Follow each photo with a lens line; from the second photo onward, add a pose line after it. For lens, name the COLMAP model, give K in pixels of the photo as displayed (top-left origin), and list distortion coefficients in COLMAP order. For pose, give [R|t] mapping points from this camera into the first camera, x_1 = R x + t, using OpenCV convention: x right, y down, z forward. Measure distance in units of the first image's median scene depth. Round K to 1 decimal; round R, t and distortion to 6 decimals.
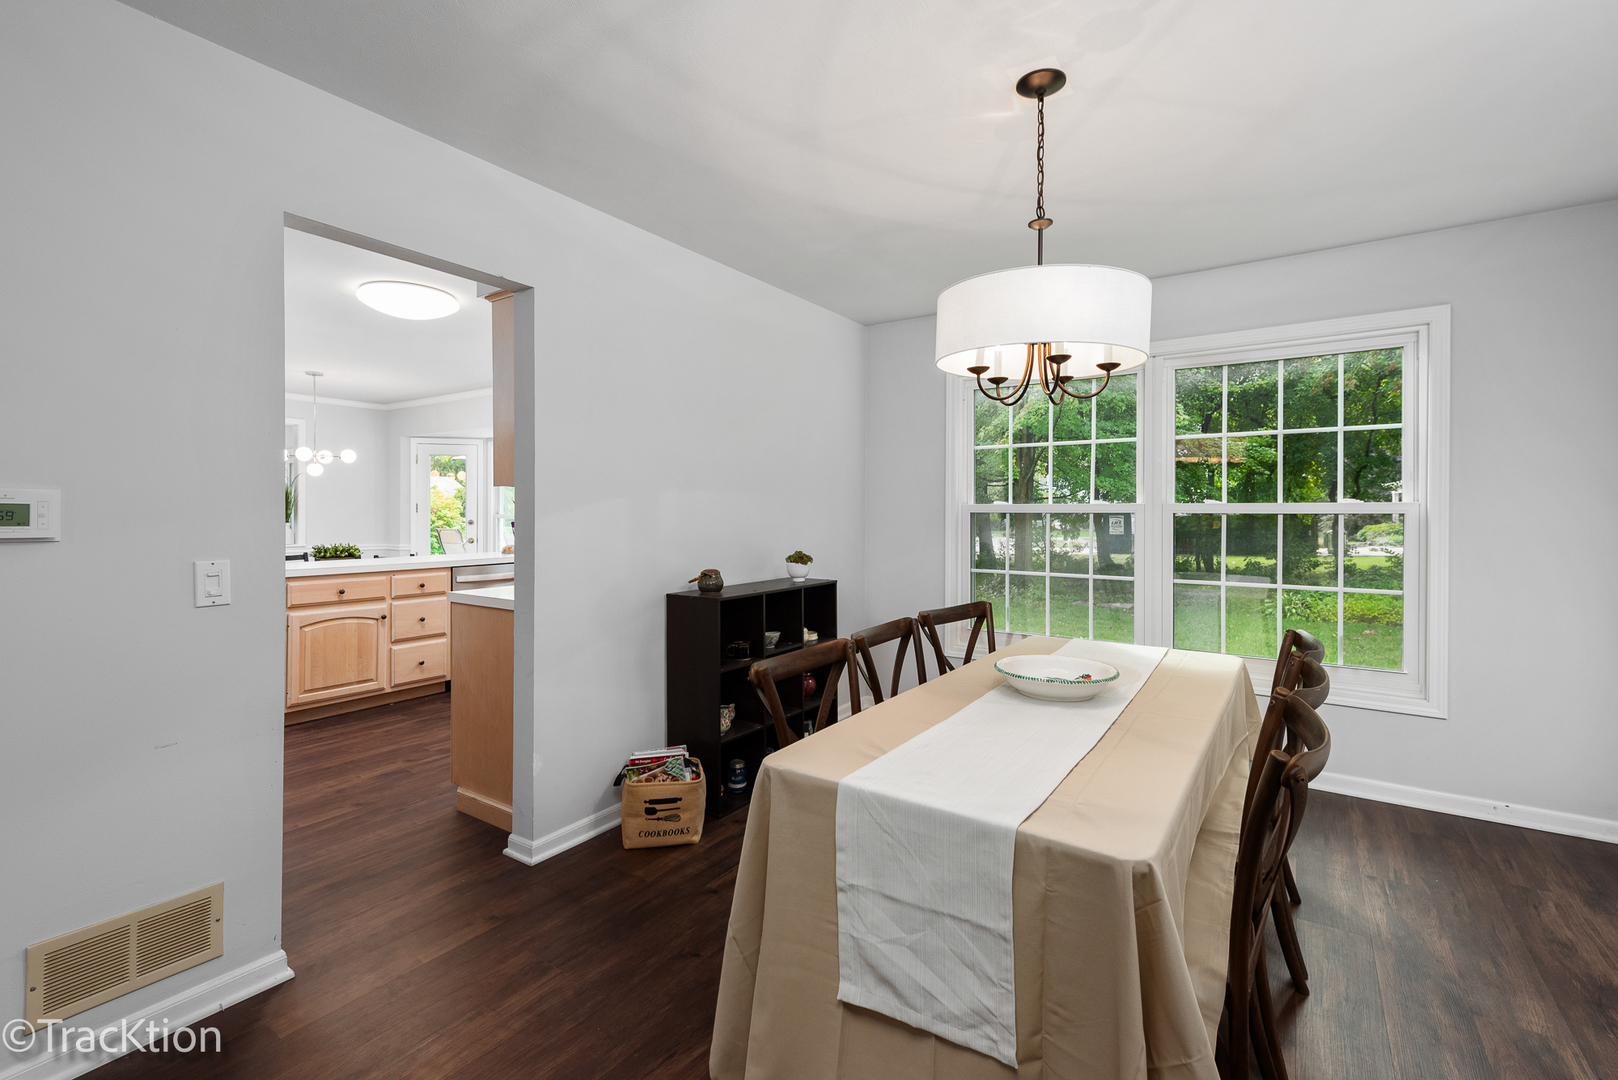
lens RADIAL K [[715.0, 0, 808.4], [0, 715.0, 514.9], [0, 0, 1]] dist [0.000309, 0.000071]
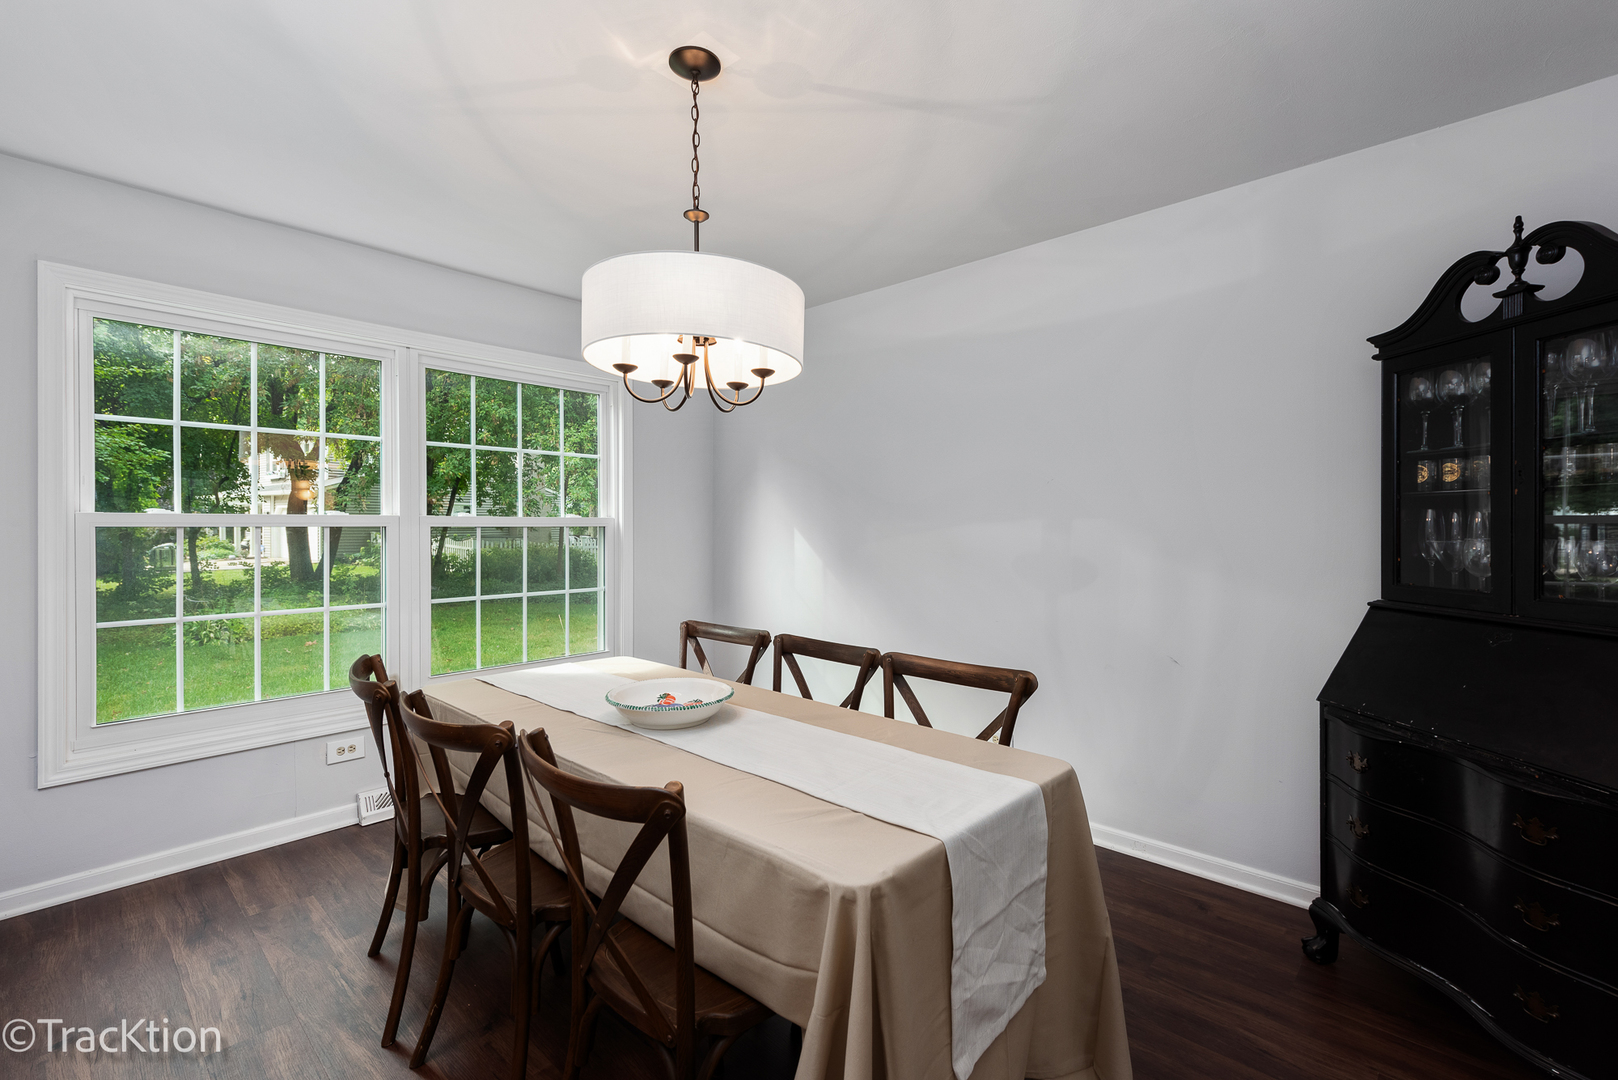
lens RADIAL K [[717.3, 0, 809.1], [0, 717.3, 526.1], [0, 0, 1]] dist [-0.000305, 0.000092]
pose [[0.133966, -0.001478, 0.990985, -0.348821], [0.003420, 0.999994, 0.001030, -0.002426], [-0.990980, 0.003251, 0.133970, 0.438488]]
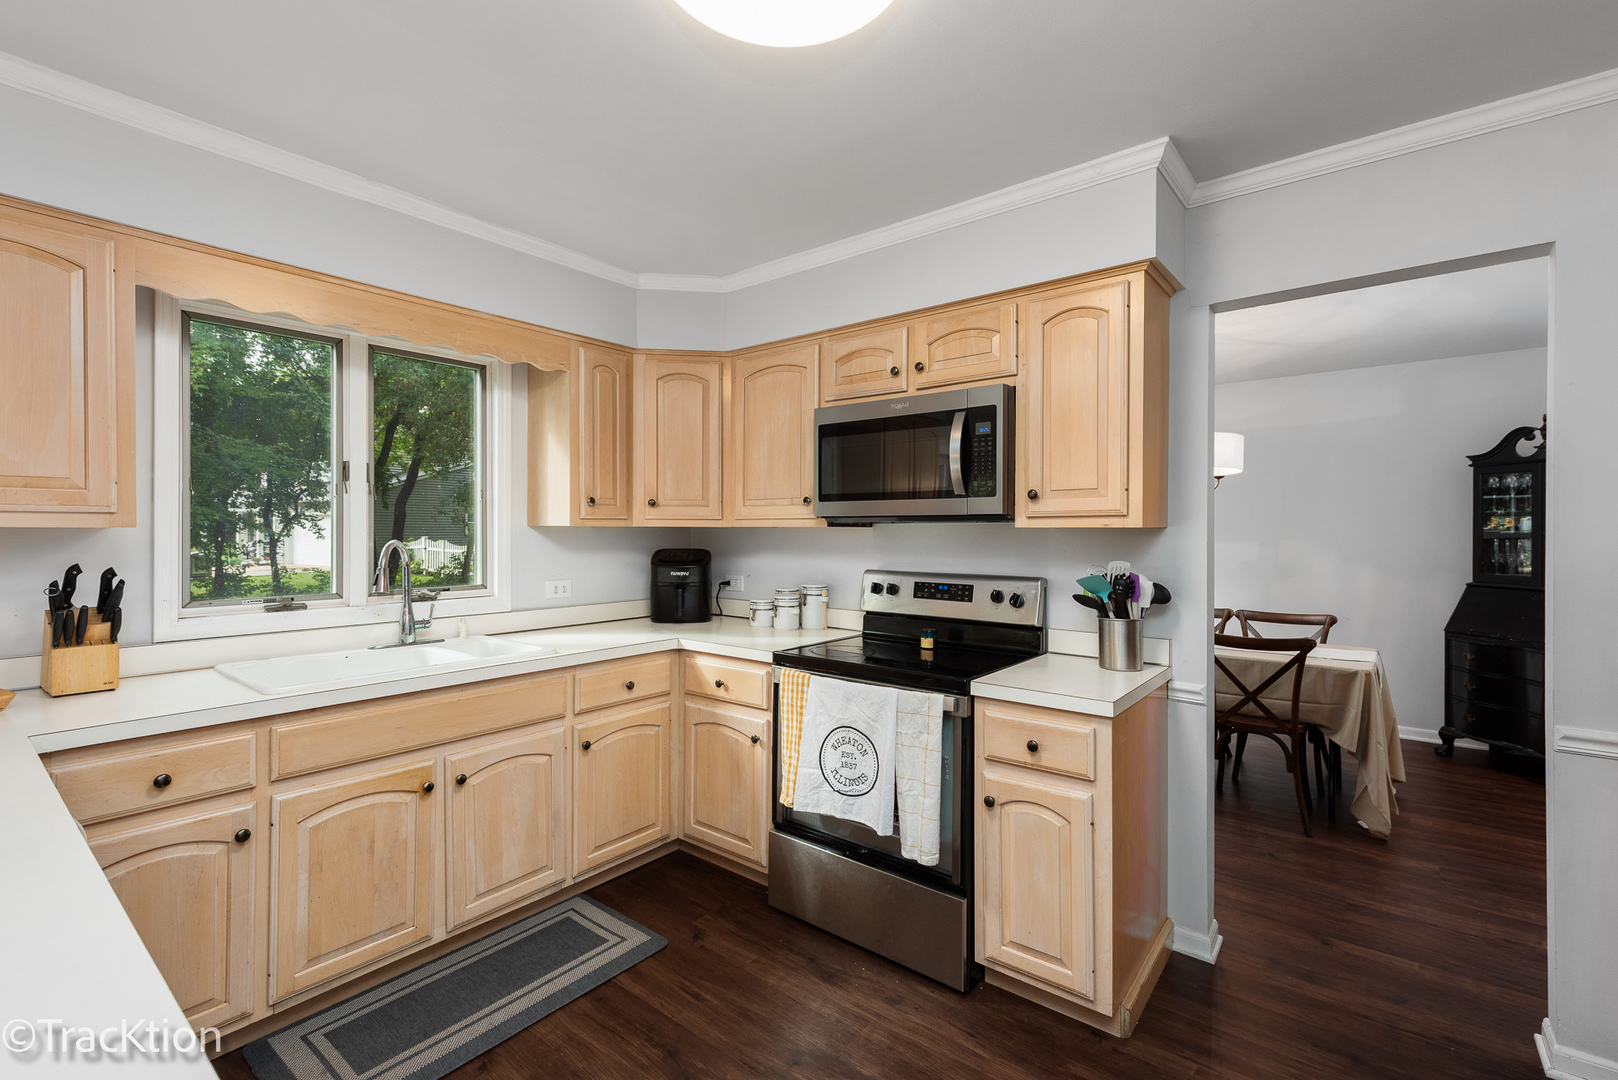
lens RADIAL K [[717.3, 0, 809.1], [0, 717.3, 526.1], [0, 0, 1]] dist [-0.000305, 0.000092]
pose [[0.073620, -0.003759, 0.997279, -0.817453], [0.000851, 0.999993, 0.003707, -0.029862], [-0.997286, 0.000576, 0.073623, 0.903928]]
